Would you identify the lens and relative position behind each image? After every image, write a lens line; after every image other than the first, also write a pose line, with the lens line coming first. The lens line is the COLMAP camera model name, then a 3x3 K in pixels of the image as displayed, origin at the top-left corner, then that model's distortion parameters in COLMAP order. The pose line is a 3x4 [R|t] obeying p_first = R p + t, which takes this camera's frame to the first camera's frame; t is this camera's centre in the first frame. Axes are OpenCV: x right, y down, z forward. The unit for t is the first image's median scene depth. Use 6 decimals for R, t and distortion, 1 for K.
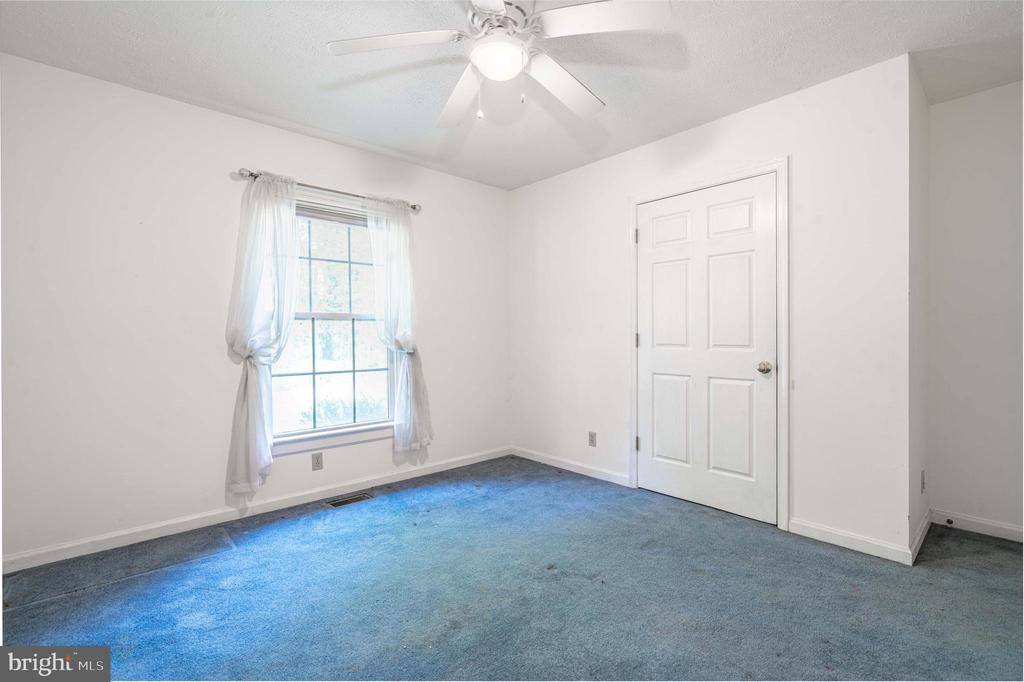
lens RADIAL K [[482.9, 0, 510.1], [0, 482.9, 339.7], [0, 0, 1]] dist [-0.000158, 0.000550]
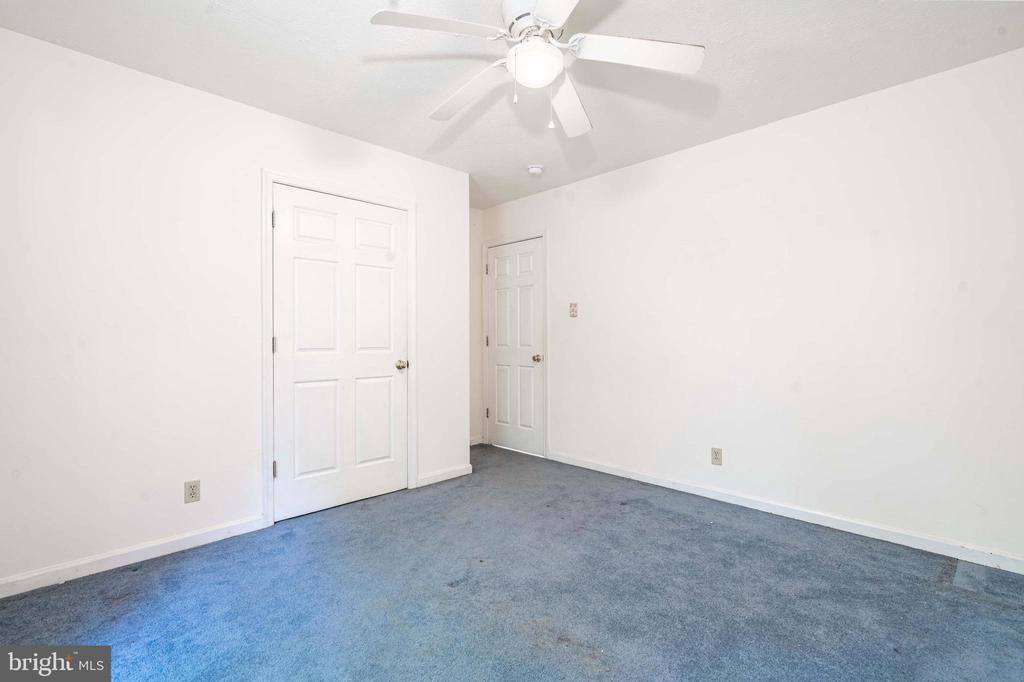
lens RADIAL K [[482.9, 0, 510.1], [0, 482.9, 339.7], [0, 0, 1]] dist [-0.000158, 0.000550]
pose [[-0.083758, 0.002059, 0.996484, -0.684081], [0.010646, 0.999943, -0.001171, -0.002693], [-0.996429, 0.010510, -0.083775, 0.765205]]
